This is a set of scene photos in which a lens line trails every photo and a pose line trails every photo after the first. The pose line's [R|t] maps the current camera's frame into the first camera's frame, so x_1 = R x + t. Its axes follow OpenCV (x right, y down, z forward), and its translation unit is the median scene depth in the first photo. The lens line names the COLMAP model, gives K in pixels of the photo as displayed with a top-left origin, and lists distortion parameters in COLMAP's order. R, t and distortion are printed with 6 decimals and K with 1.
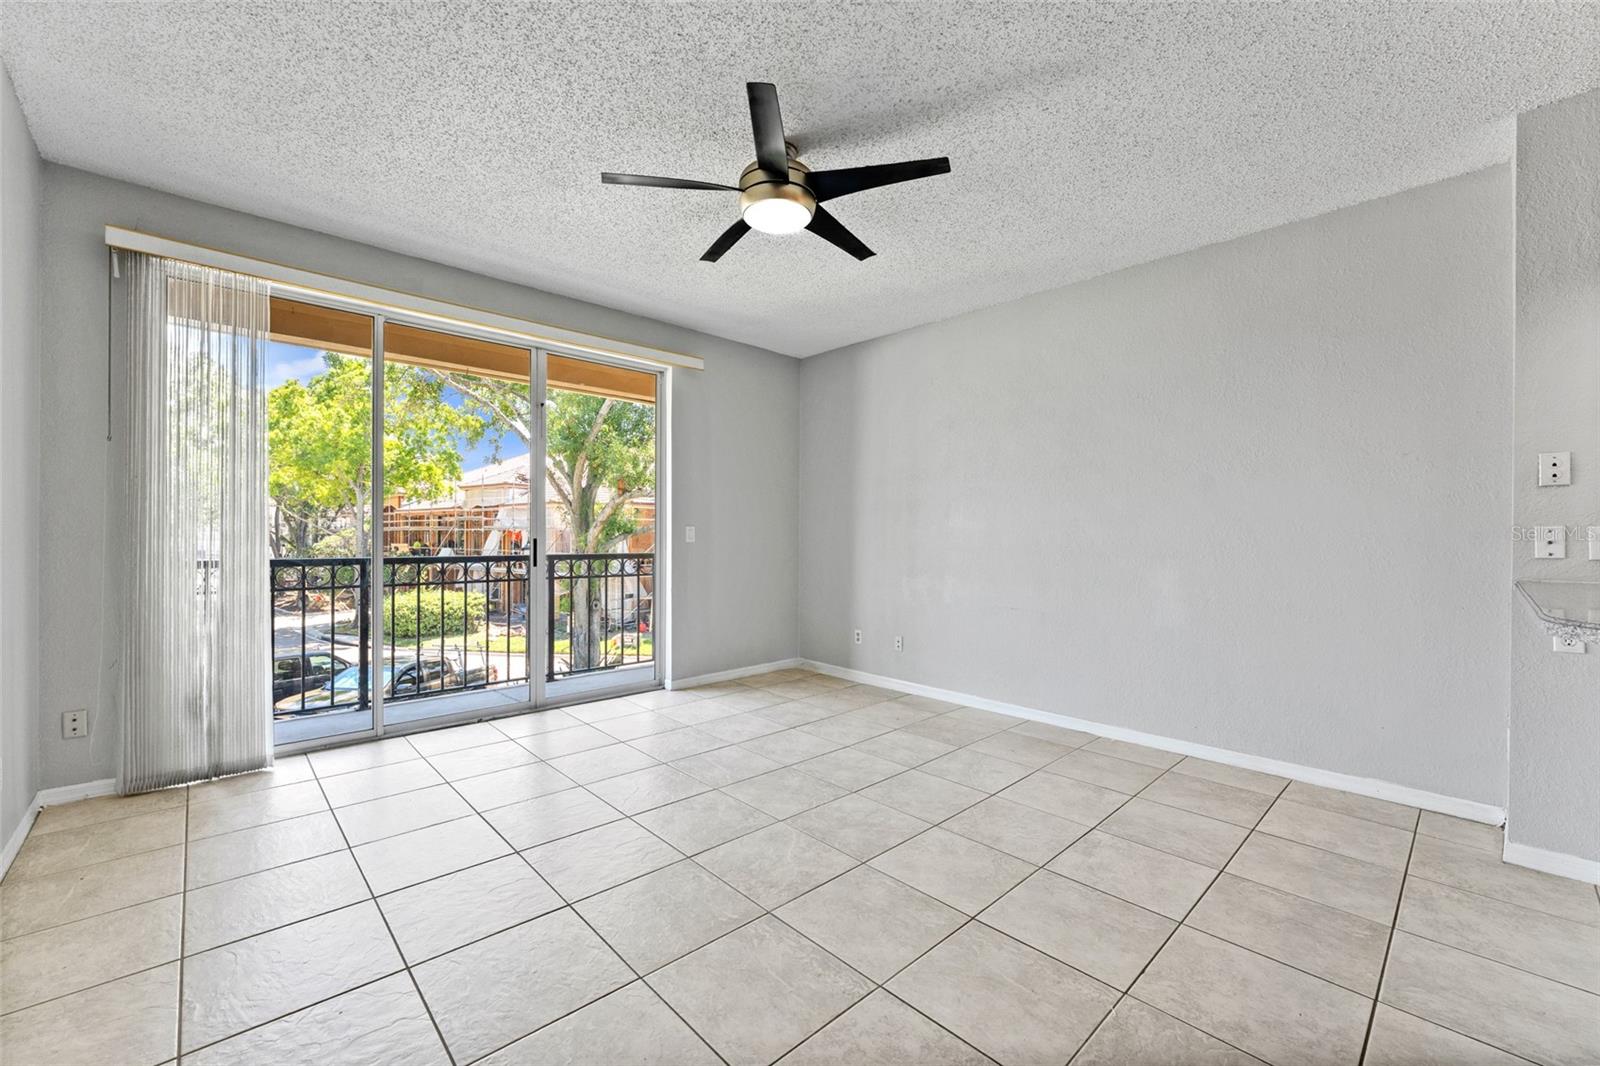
lens RADIAL K [[646.8, 0, 800.1], [0, 646.8, 536.4], [0, 0, 1]] dist [-0.001797, -0.000085]
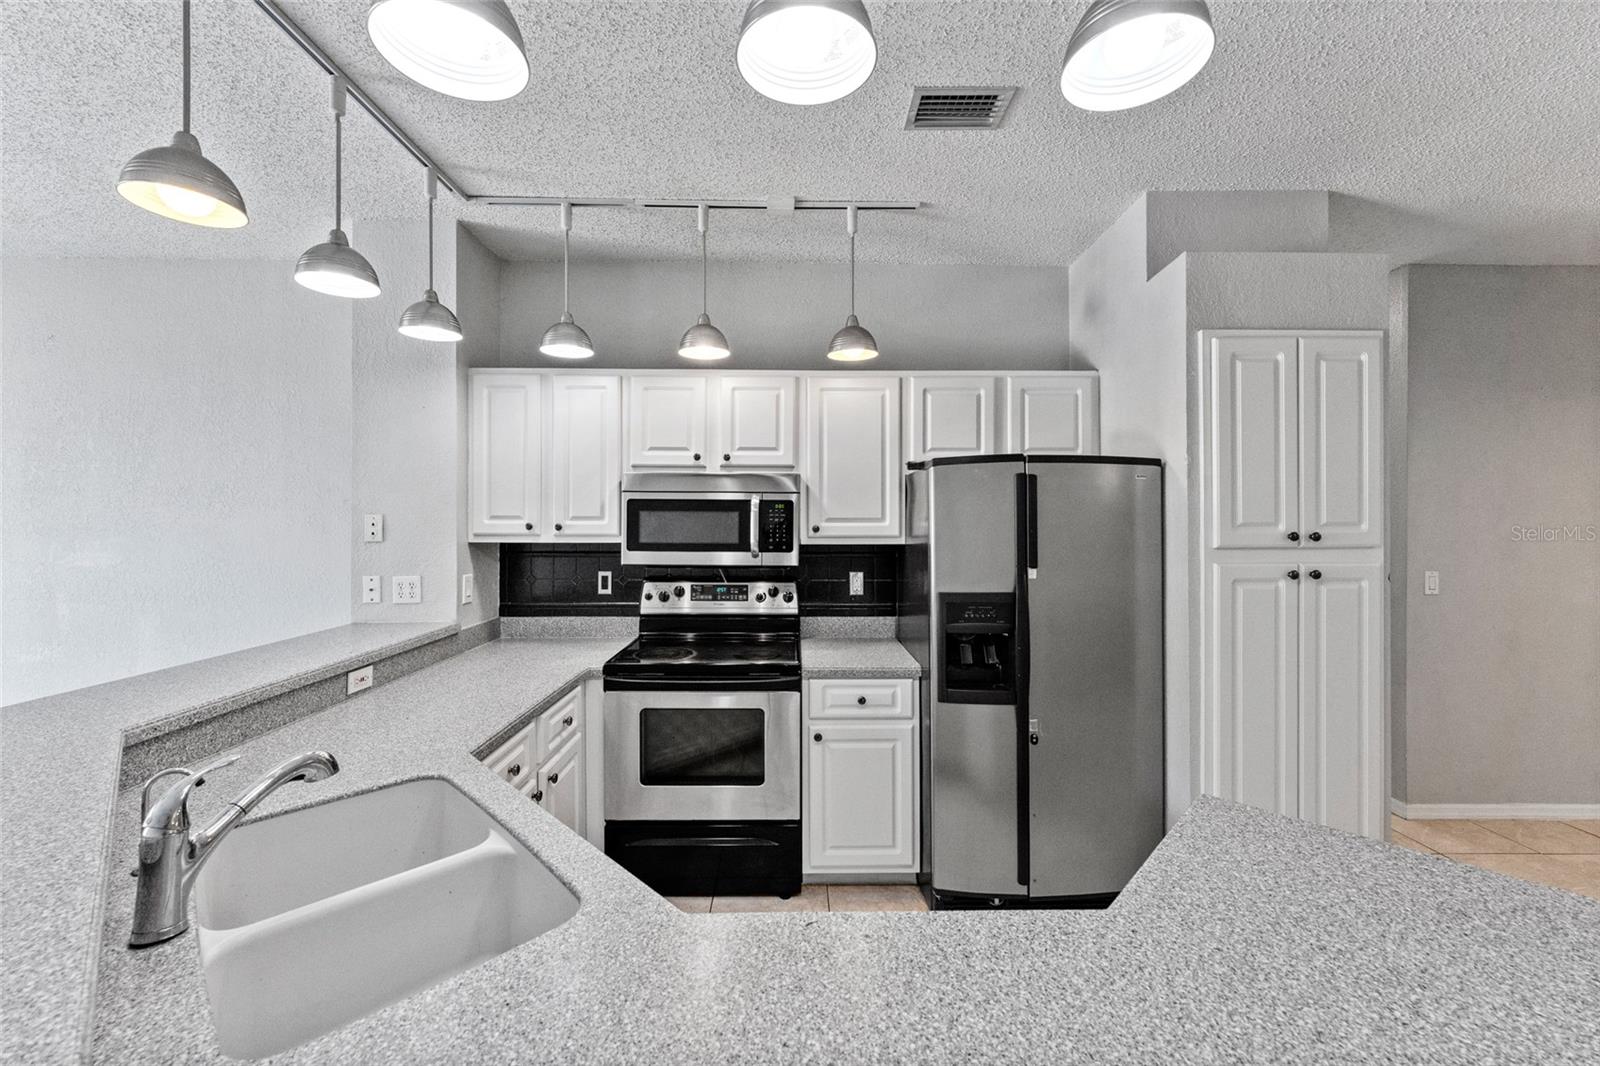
lens RADIAL K [[637.1, 0, 796.4], [0, 637.1, 521.2], [0, 0, 1]] dist [-0.002709, -0.000232]
pose [[0.679197, -0.004042, 0.733945, 0.626739], [0.002552, 0.999992, 0.003146, -0.089790], [-0.733952, -0.000264, 0.679202, -0.285398]]
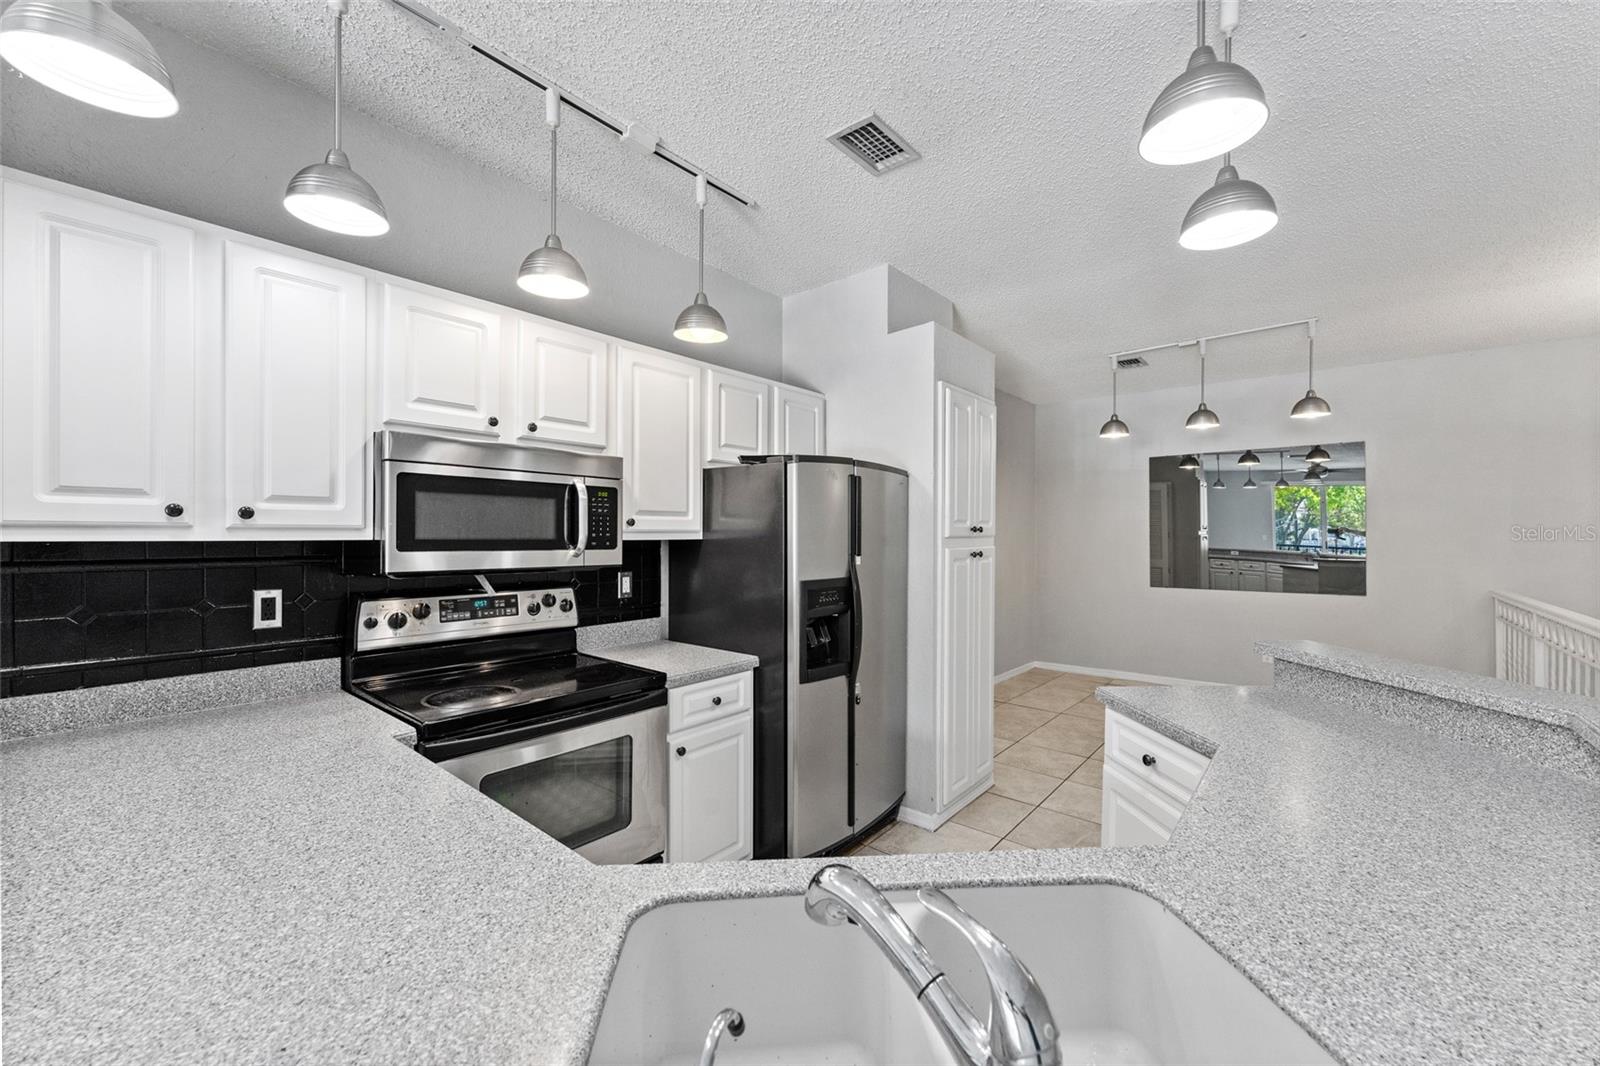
lens RADIAL K [[634.4, 0, 800.0], [0, 634.4, 533.0], [0, 0, 1]] dist [-0.001172, -0.000048]
pose [[-0.121380, -0.007593, 0.992577, 0.501439], [-0.005406, 0.999961, 0.006989, -0.069042], [-0.992591, -0.004517, -0.121416, 0.198264]]
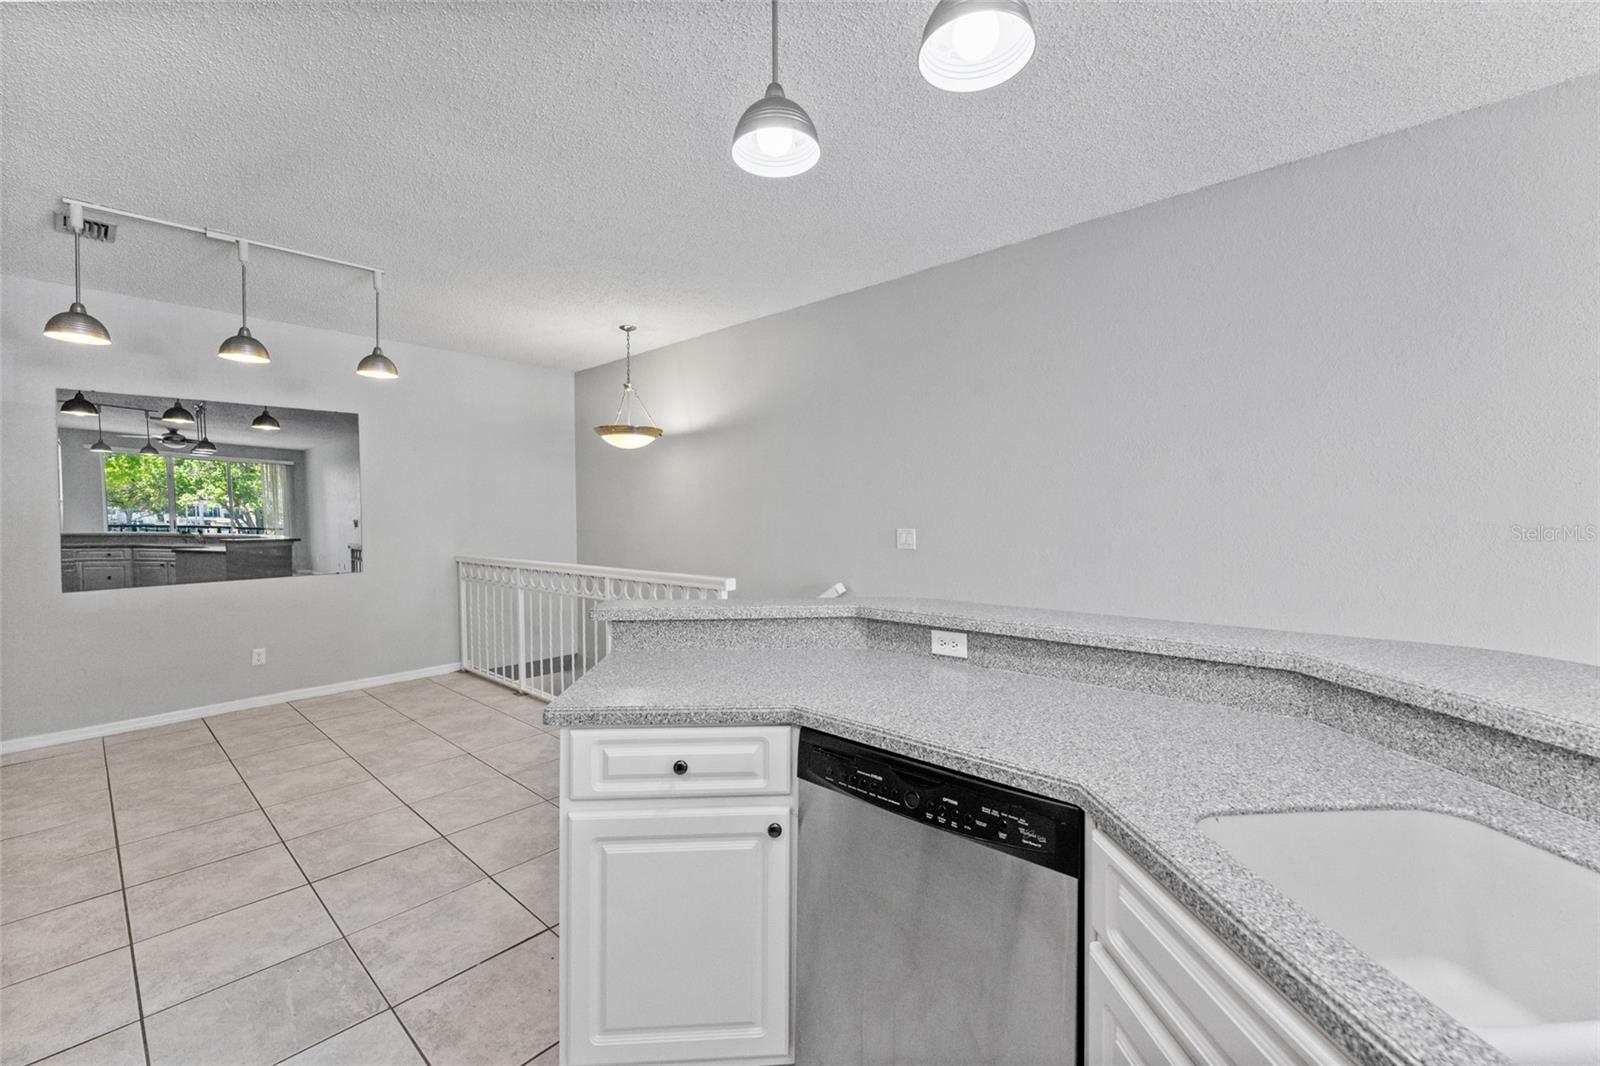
lens RADIAL K [[639.1, 0, 809.3], [0, 639.1, 521.1], [0, 0, 1]] dist [-0.000748, -0.000123]
pose [[-0.995125, 0.004221, -0.098532, 0.984500], [0.003501, 0.999966, 0.007485, -0.039752], [0.098561, 0.007104, -0.995106, 0.276458]]
